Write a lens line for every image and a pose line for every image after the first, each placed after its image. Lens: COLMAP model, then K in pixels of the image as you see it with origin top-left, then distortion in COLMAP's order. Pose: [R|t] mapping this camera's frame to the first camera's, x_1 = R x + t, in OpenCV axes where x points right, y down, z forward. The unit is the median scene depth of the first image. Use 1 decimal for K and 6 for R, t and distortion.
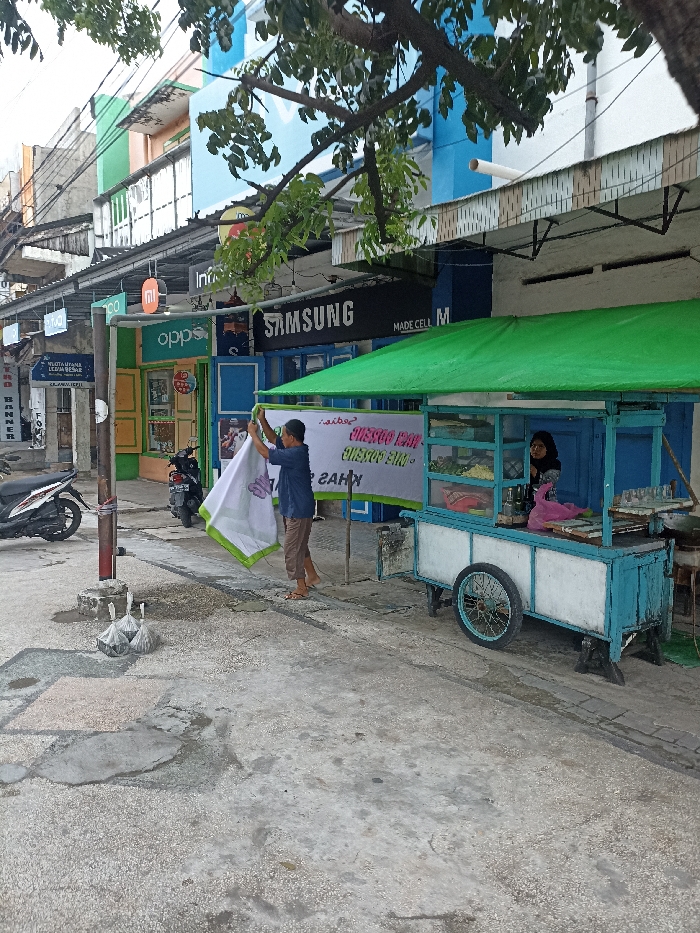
lens RADIAL K [[697.9, 0, 351.9], [0, 697.9, 467.9], [0, 0, 1]] dist [0.044346, -0.014060]
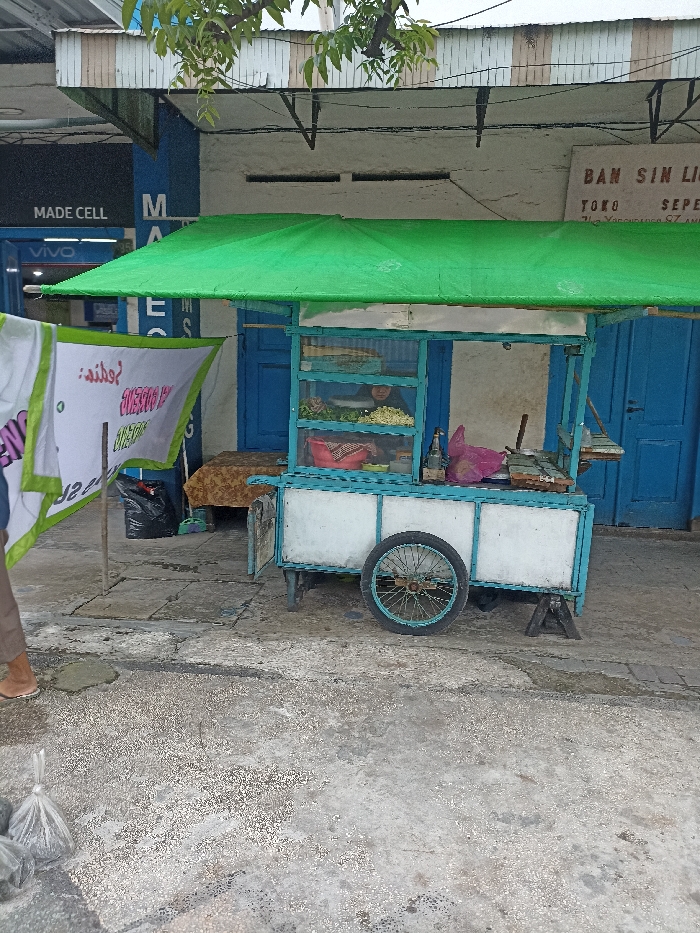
lens RADIAL K [[697.9, 0, 349.4], [0, 697.9, 463.5], [0, 0, 1]] dist [0.044346, -0.014060]
pose [[0.727625, -0.098665, 0.678843, -0.405322], [0.039398, 0.993979, 0.102239, -0.024542], [-0.684843, -0.047646, 0.727131, 0.502729]]
